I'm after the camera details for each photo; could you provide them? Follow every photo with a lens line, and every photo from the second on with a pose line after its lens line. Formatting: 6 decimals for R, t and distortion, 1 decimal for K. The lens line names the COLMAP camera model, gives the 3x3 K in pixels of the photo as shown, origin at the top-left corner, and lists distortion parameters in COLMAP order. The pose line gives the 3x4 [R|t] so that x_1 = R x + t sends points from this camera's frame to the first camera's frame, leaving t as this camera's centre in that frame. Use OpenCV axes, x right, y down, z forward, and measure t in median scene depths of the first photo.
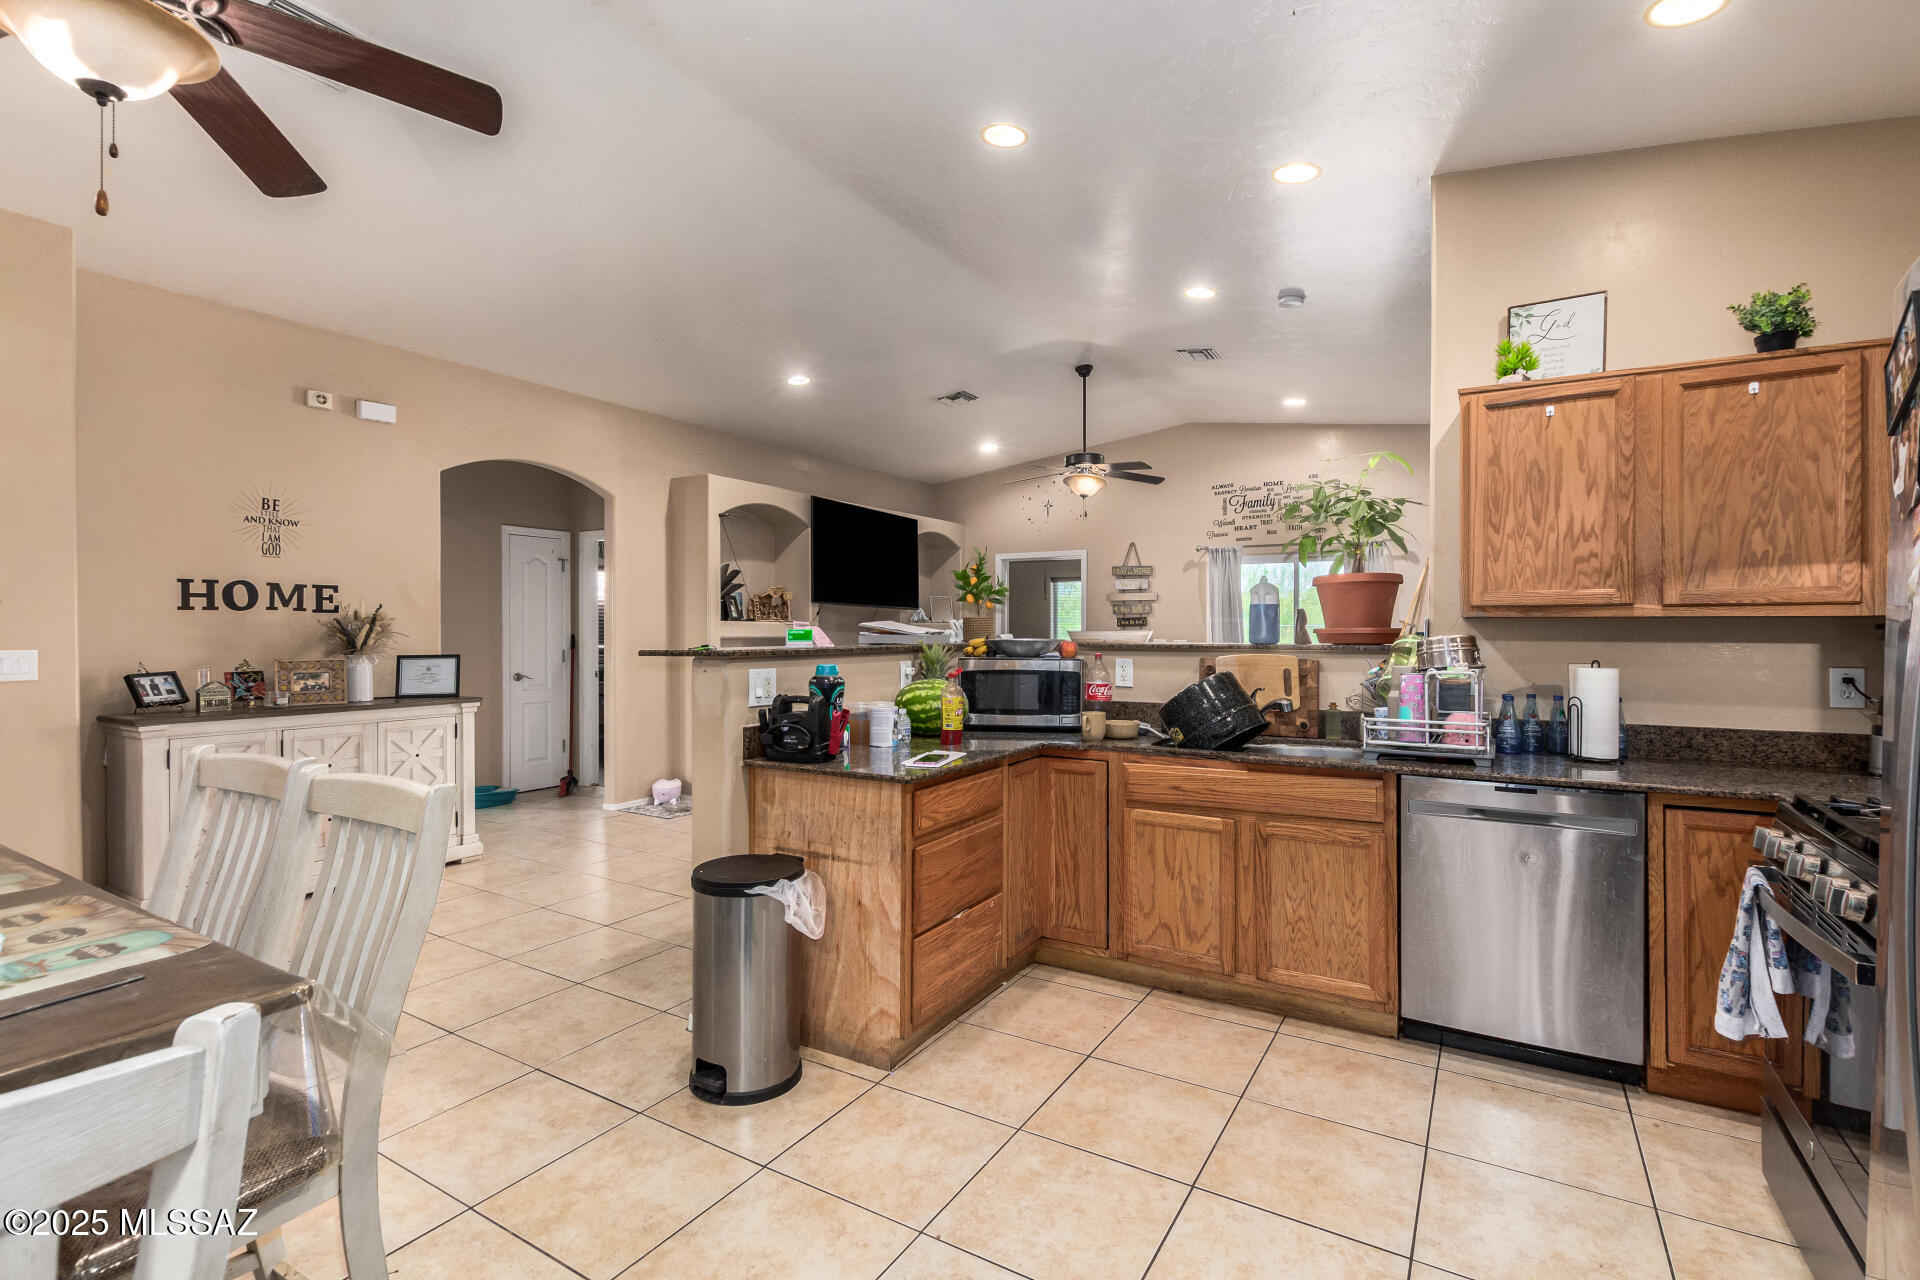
lens RADIAL K [[876.7, 0, 978.2], [0, 876.7, 624.7], [0, 0, 1]] dist [0.000926, -0.002667]
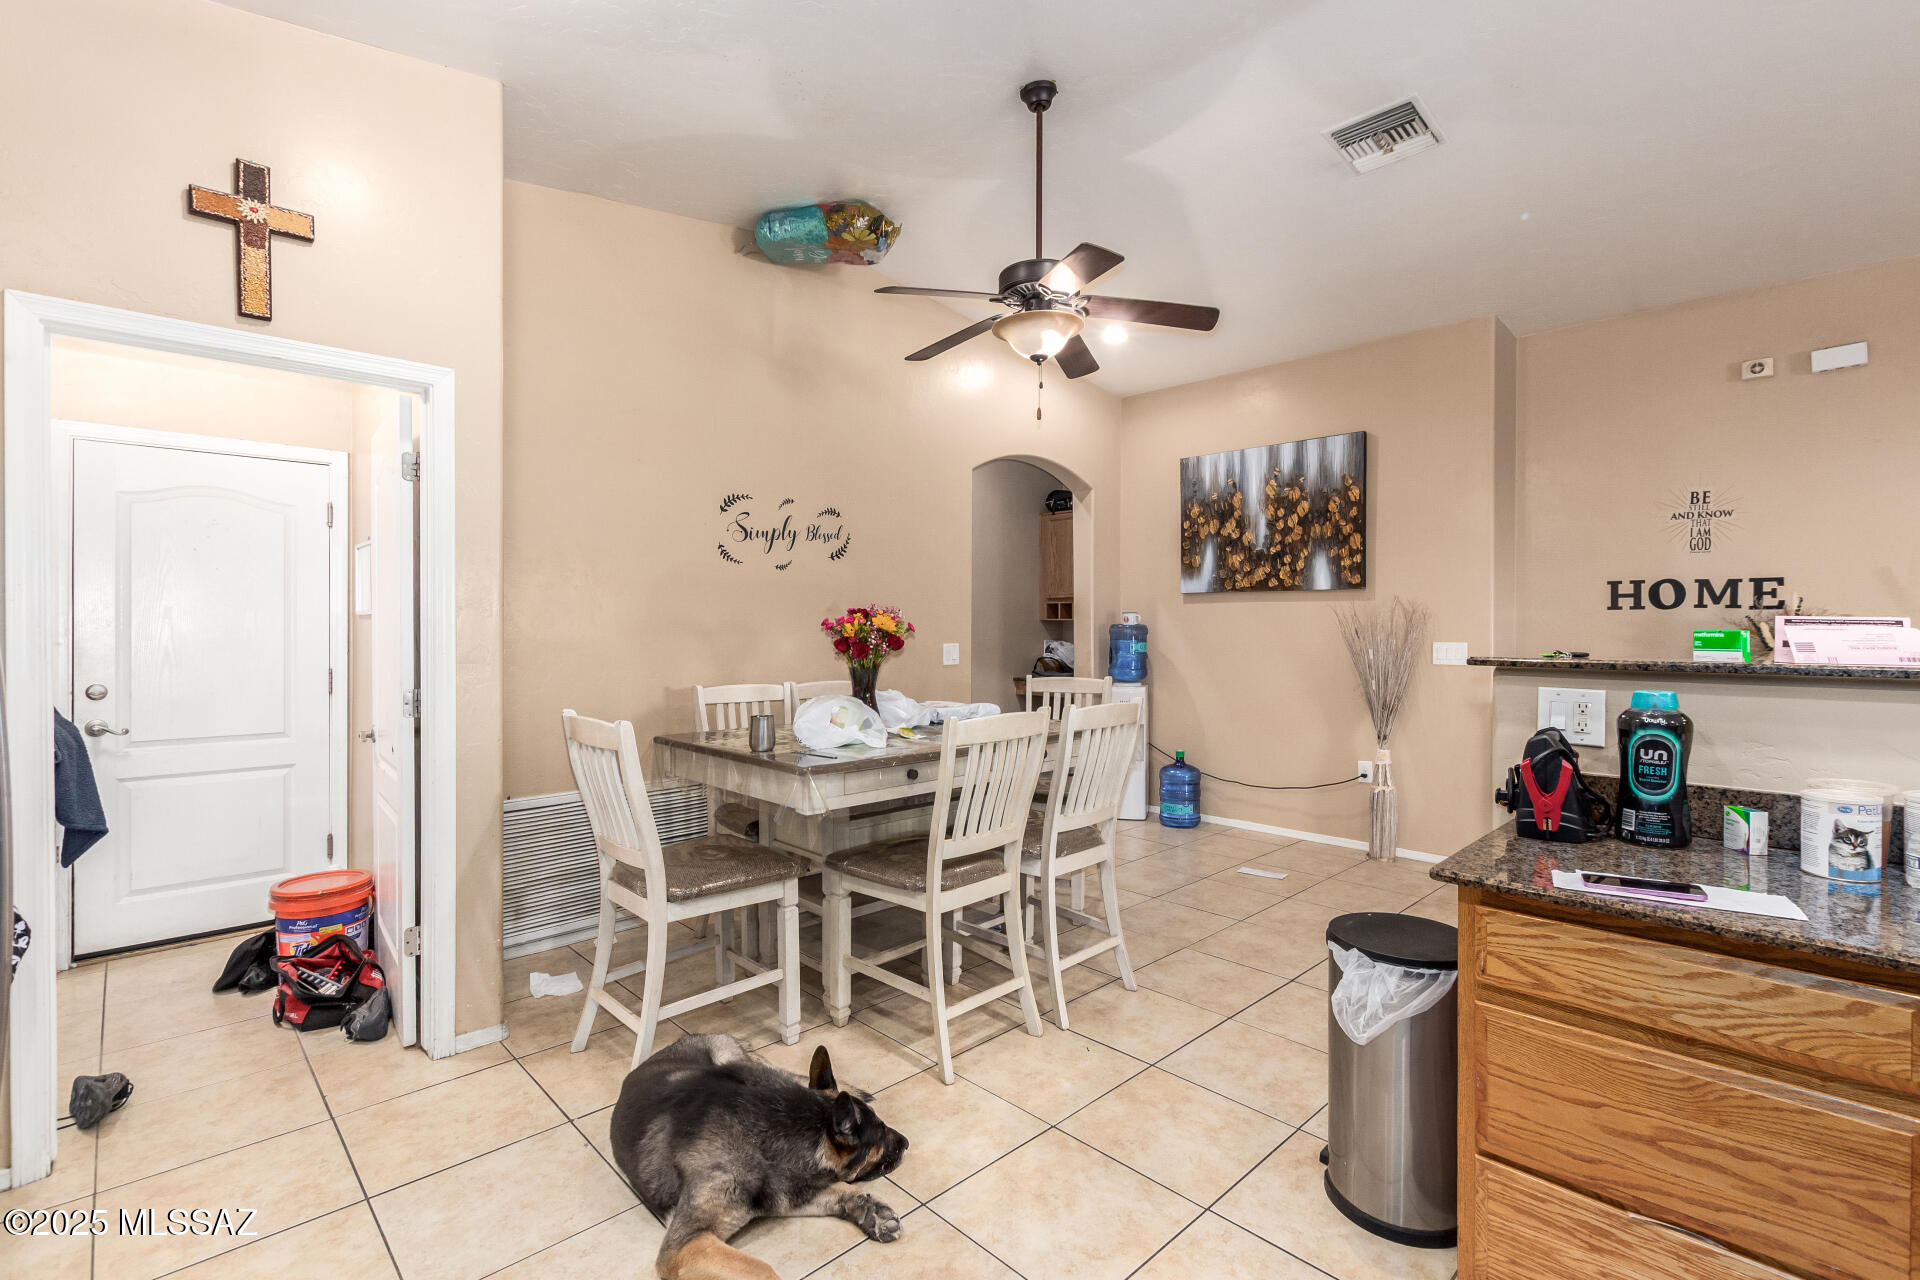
lens RADIAL K [[876.7, 0, 956.0], [0, 876.7, 643.0], [0, 0, 1]] dist [0.000926, -0.002667]
pose [[-0.278390, 0.020459, -0.960250, 0.339426], [0.003231, 0.999787, 0.020364, -0.000281], [0.960463, 0.002566, -0.278397, 0.478485]]
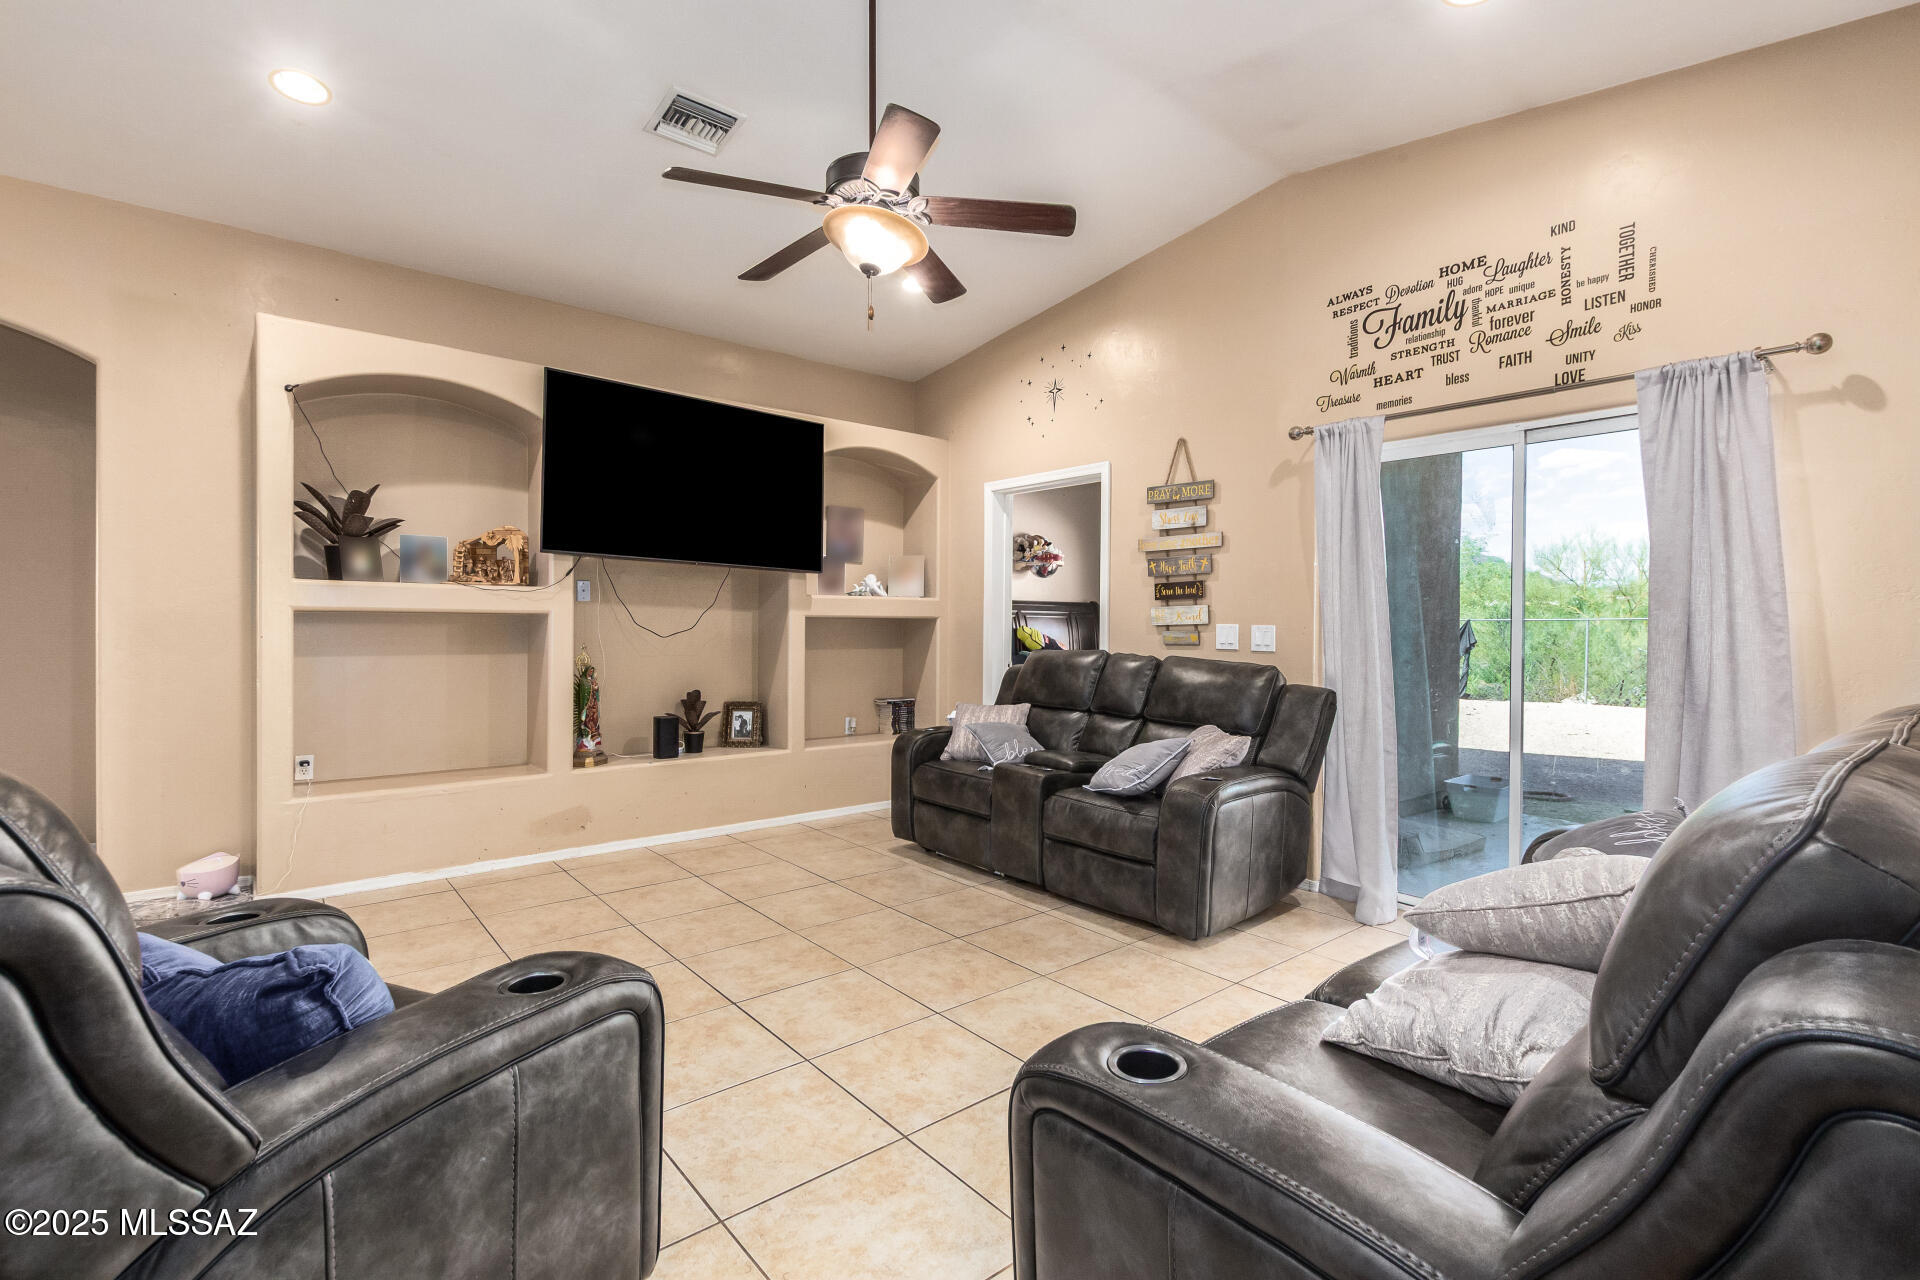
lens RADIAL K [[876.7, 0, 981.9], [0, 876.7, 628.8], [0, 0, 1]] dist [0.000926, -0.002667]
pose [[0.946054, 0.007929, -0.323911, 0.442070], [-0.005267, 0.999945, 0.009093, 0.029714], [0.323965, -0.006897, 0.946044, 0.884953]]
